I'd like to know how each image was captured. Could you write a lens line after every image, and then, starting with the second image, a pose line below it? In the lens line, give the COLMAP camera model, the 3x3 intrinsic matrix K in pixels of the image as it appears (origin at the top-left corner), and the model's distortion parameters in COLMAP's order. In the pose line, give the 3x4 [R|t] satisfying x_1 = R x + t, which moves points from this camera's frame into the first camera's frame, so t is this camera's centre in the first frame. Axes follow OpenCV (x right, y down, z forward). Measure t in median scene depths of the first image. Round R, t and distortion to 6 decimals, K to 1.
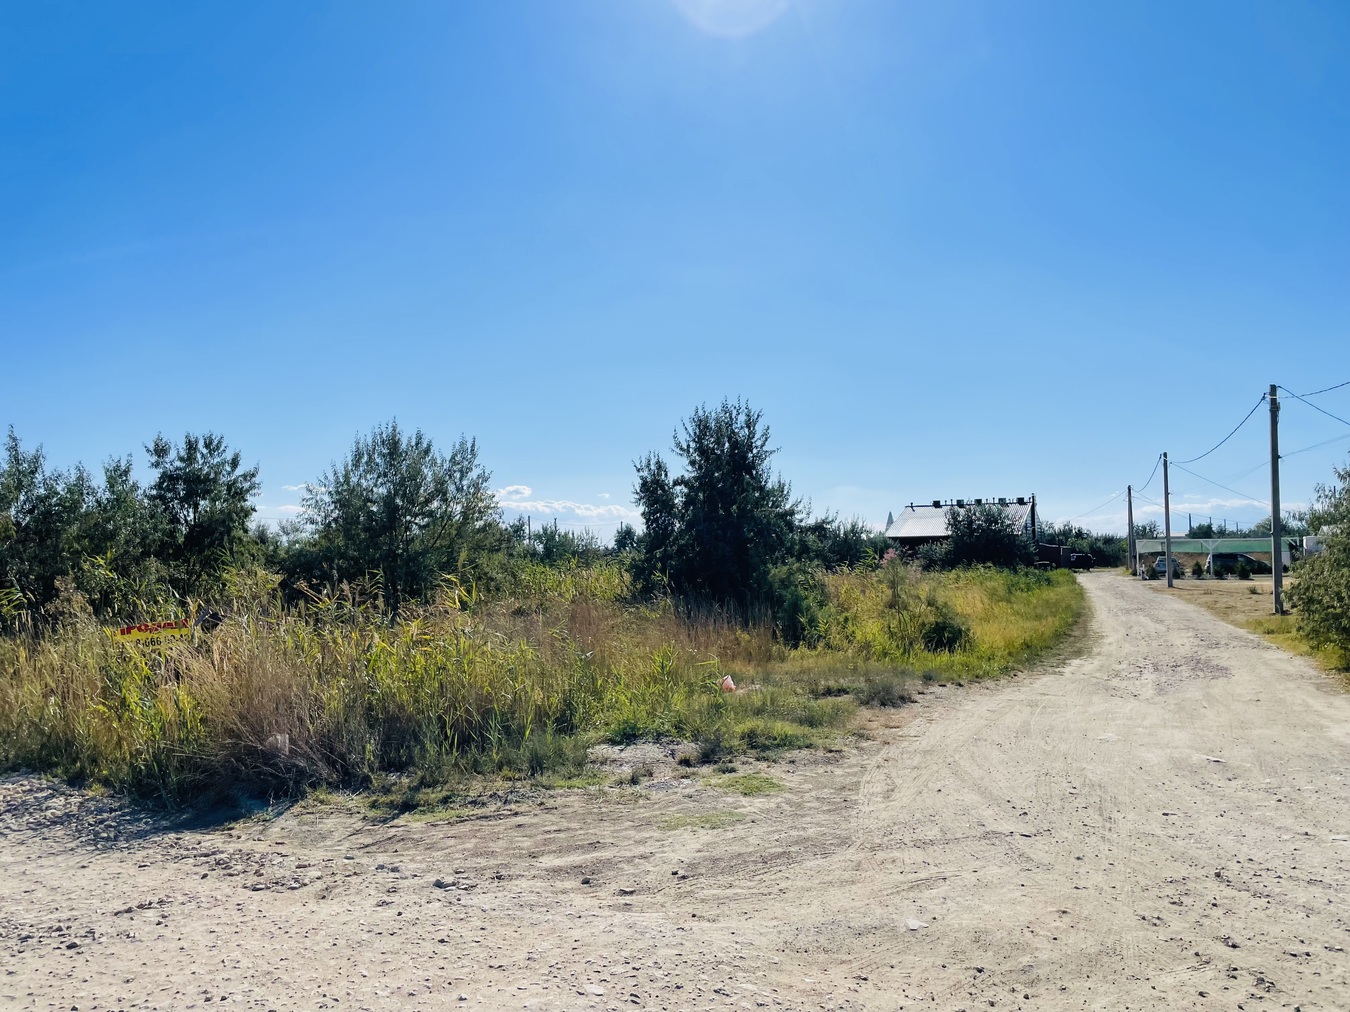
lens RADIAL K [[1040.4, 0, 675.0], [0, 1040.4, 506.0], [0, 0, 1]] dist [0.115665, -0.131731]
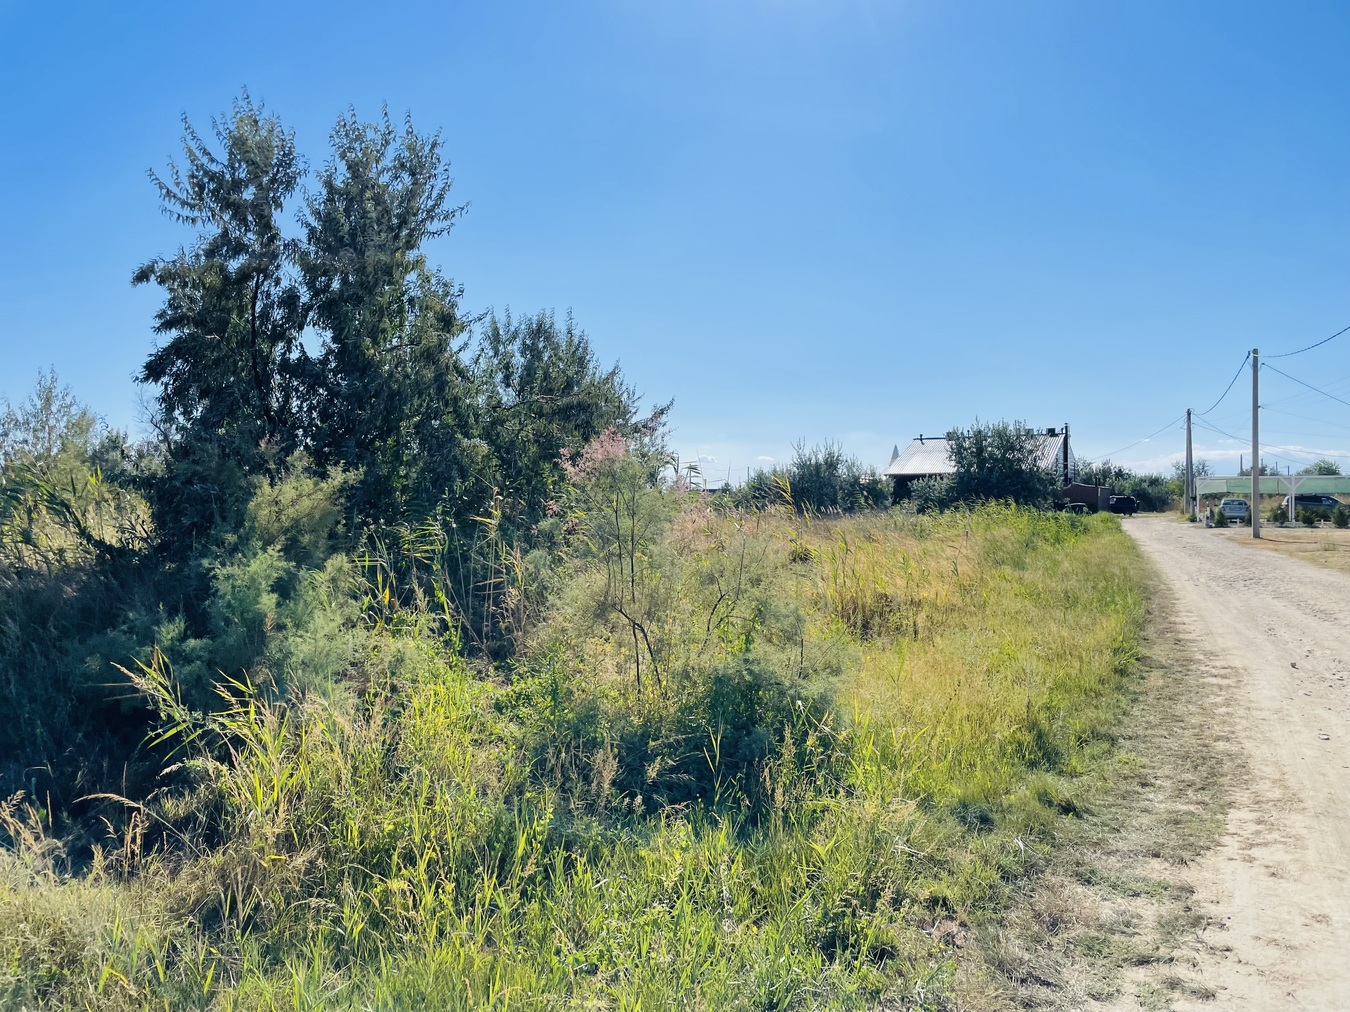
lens RADIAL K [[1040.4, 0, 675.0], [0, 1040.4, 506.0], [0, 0, 1]] dist [0.115665, -0.131731]
pose [[0.999617, 0.008197, -0.026442, 0.299147], [-0.006758, 0.998514, 0.054079, 0.060010], [0.026846, -0.053880, 0.998186, 0.877911]]
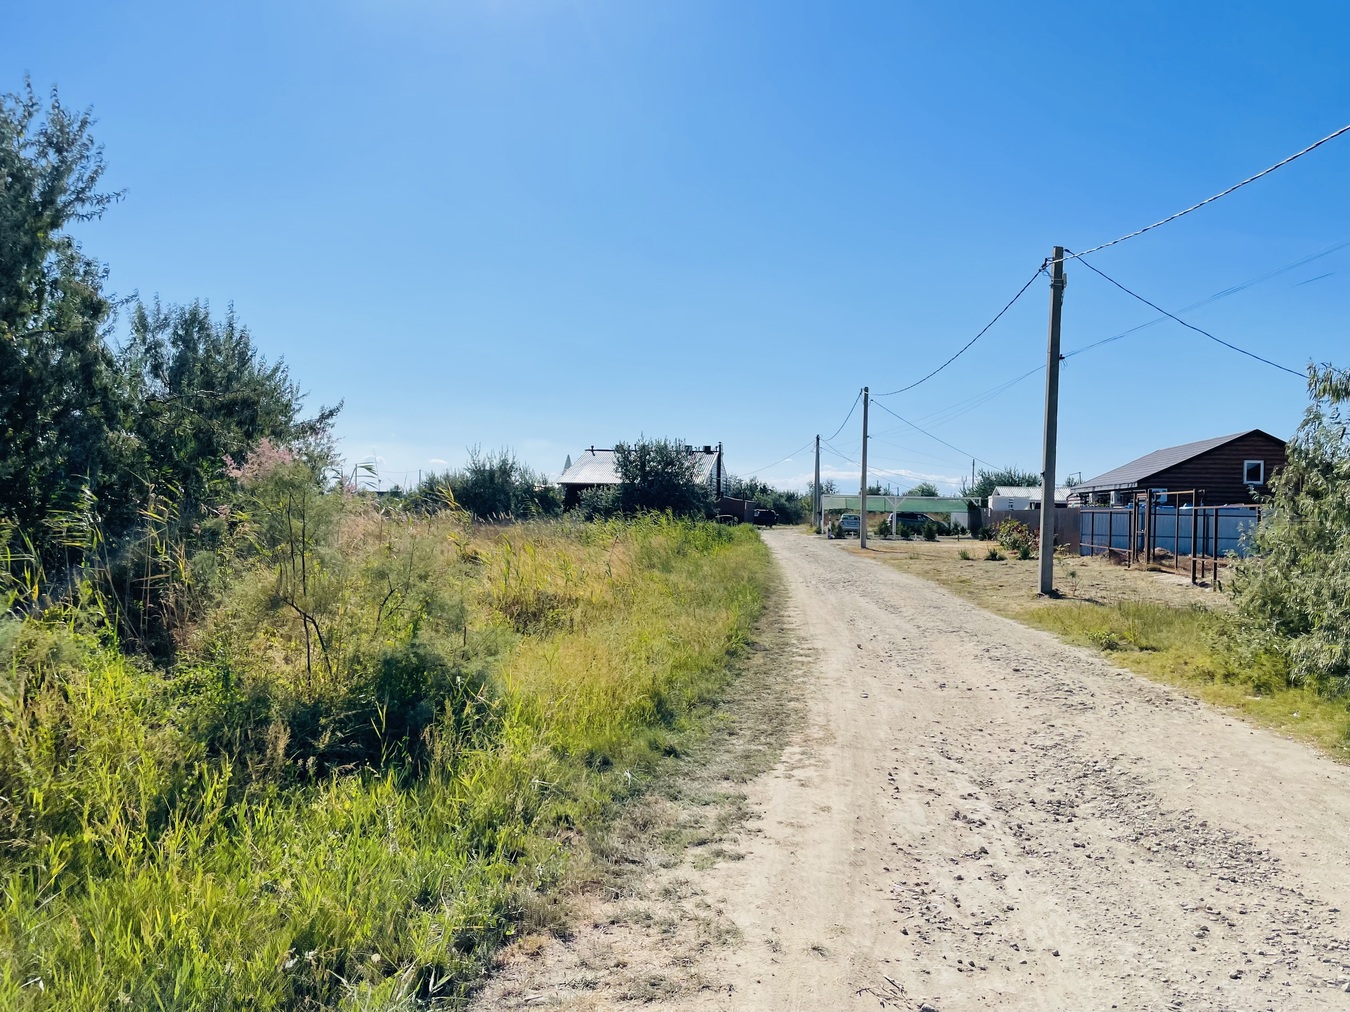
lens RADIAL K [[1040.4, 0, 675.0], [0, 1040.4, 506.0], [0, 0, 1]] dist [0.115665, -0.131731]
pose [[0.959457, 0.033638, 0.279839, 0.295632], [-0.046429, 0.998152, 0.039205, 0.057262], [-0.278003, -0.050608, 0.959246, 0.809081]]
